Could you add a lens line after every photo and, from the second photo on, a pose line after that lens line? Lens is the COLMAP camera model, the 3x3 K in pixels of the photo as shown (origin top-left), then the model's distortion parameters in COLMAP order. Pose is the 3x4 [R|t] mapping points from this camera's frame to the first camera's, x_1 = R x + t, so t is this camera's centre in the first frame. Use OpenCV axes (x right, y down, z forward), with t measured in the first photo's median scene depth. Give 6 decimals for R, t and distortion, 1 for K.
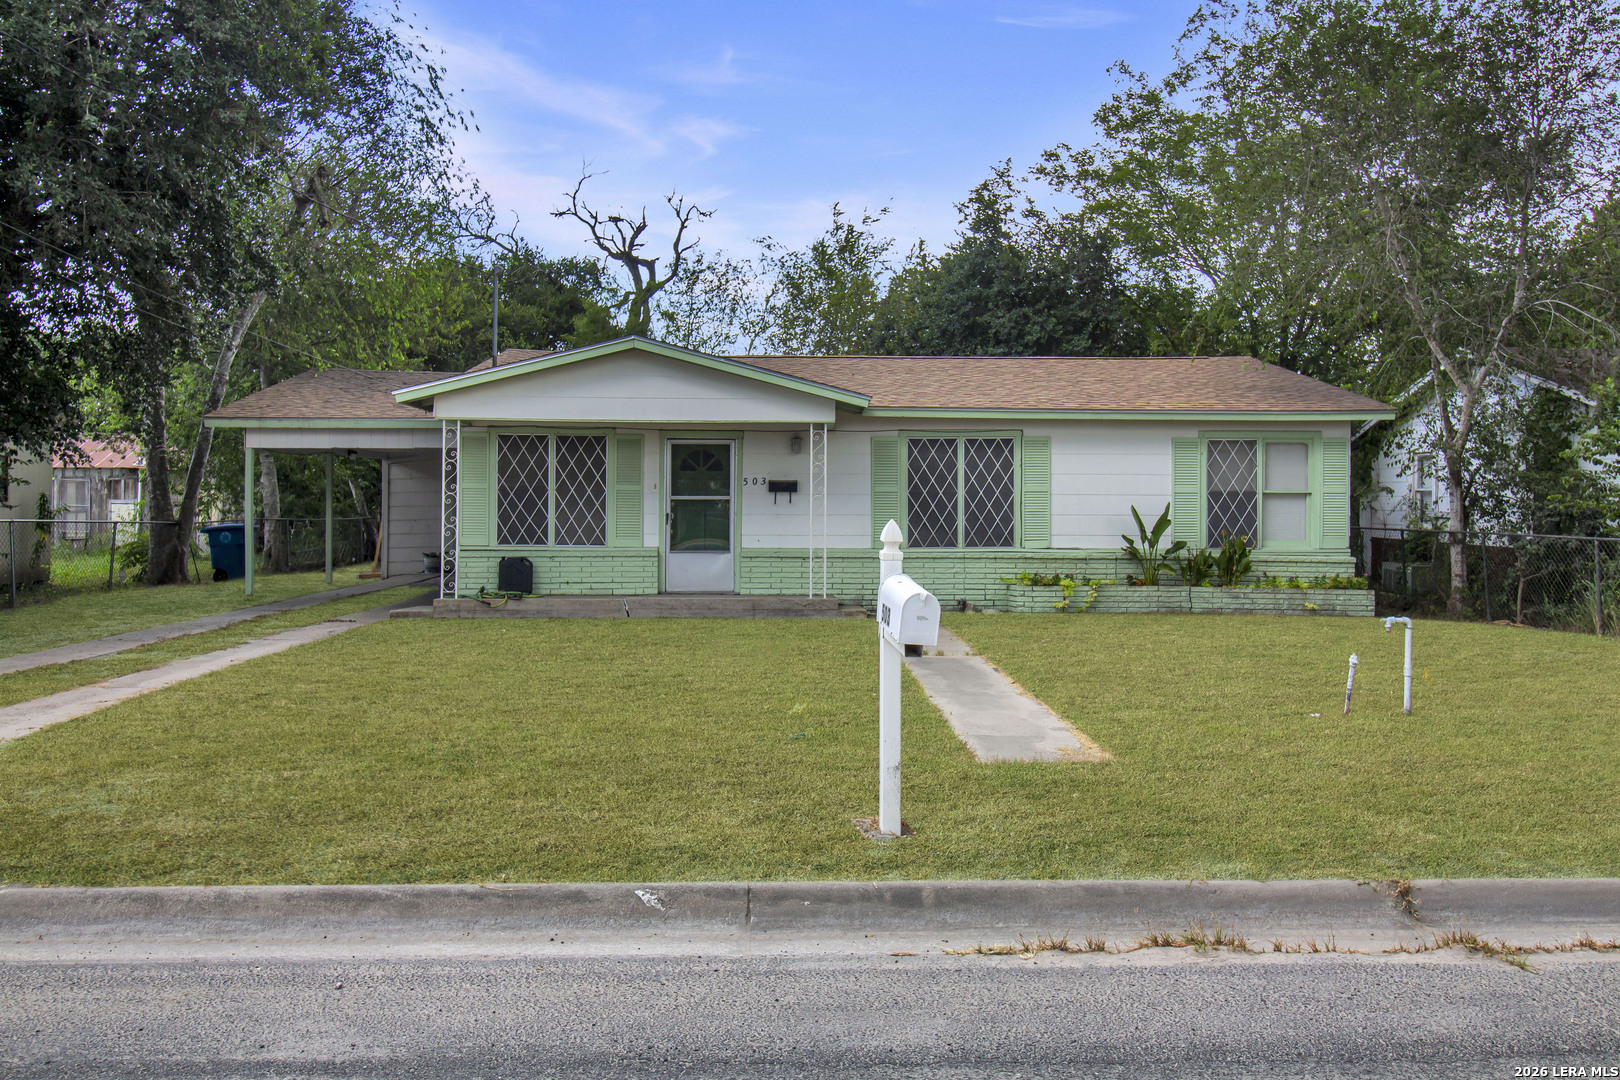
lens RADIAL K [[1320.6, 0, 811.0], [0, 1320.6, 537.3], [0, 0, 1]] dist [0.000888, -0.002645]
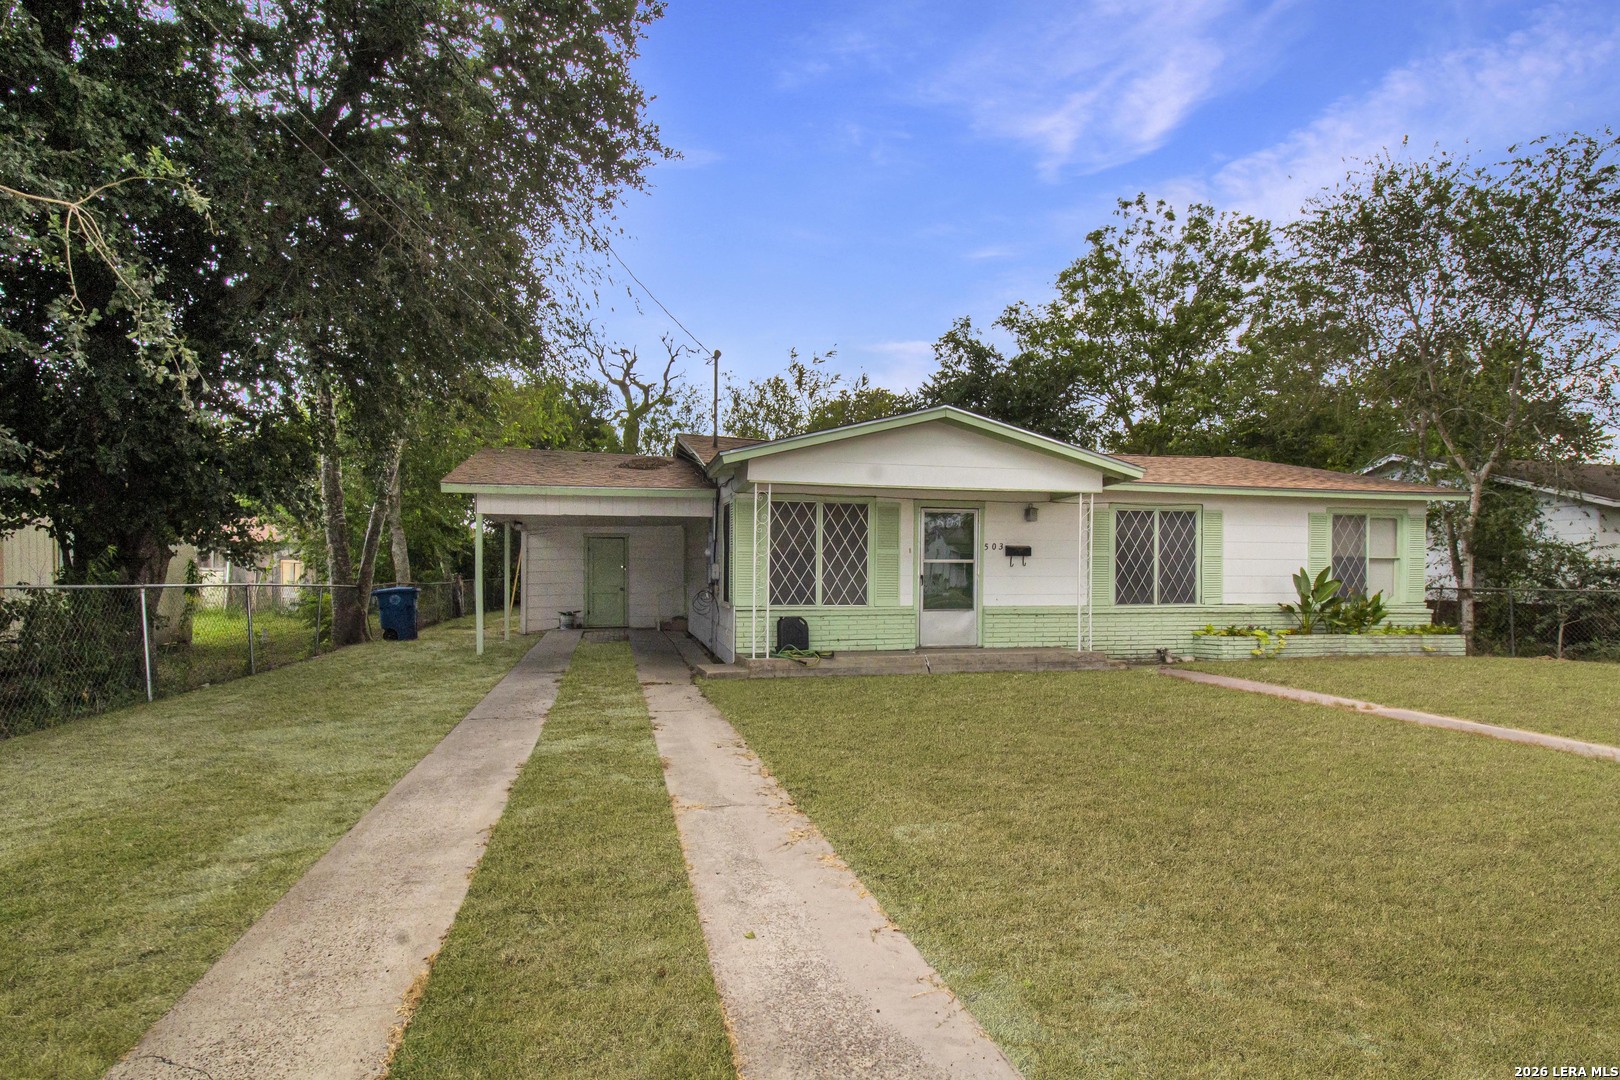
lens RADIAL K [[847.1, 0, 793.1], [0, 847.1, 613.1], [0, 0, 1]] dist [0.002886, -0.000062]
pose [[0.979150, -0.010620, 0.202862, -0.355205], [0.006346, 0.999744, 0.021706, -0.002657], [-0.203041, -0.019966, 0.978967, 0.331187]]
